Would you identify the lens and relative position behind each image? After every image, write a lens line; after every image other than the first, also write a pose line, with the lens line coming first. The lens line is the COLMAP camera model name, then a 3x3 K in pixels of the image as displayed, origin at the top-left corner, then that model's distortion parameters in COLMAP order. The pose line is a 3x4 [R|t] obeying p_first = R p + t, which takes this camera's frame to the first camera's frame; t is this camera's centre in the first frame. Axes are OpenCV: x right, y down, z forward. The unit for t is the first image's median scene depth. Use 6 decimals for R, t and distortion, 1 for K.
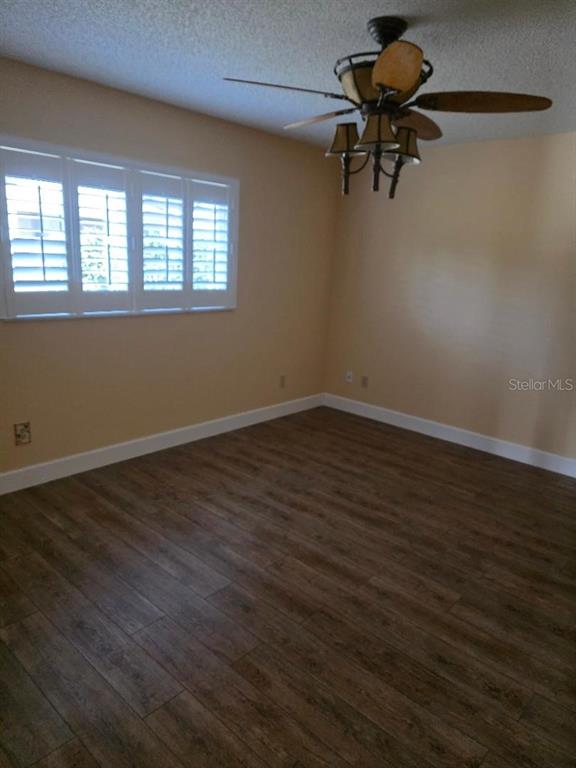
lens RADIAL K [[521.2, 0, 272.2], [0, 521.2, 388.6], [0, 0, 1]] dist [0.046631, -0.061218]
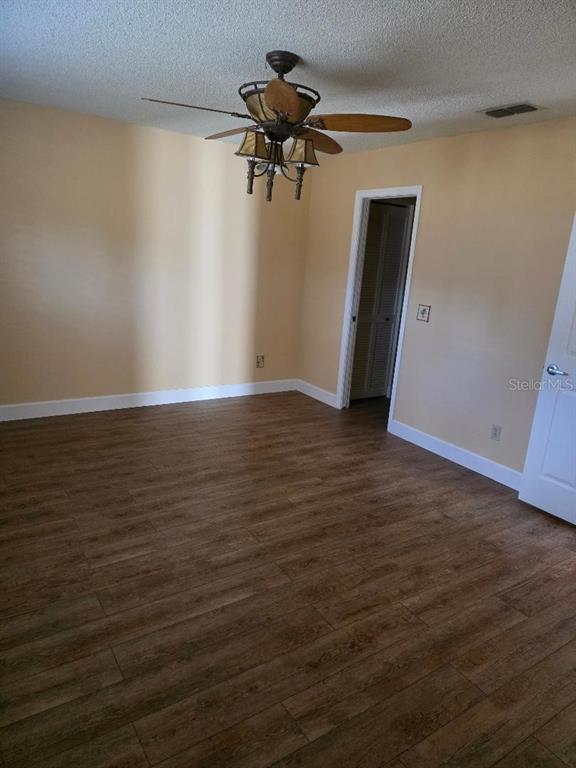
lens RADIAL K [[509.0, 0, 288.0], [0, 509.0, 384.0], [0, 0, 1]] dist [0.049320, -0.057571]
pose [[0.247343, -0.283782, 0.926439, -0.834184], [0.192378, 0.951496, 0.240096, -0.206170], [-0.949638, 0.118841, 0.289940, 0.541058]]
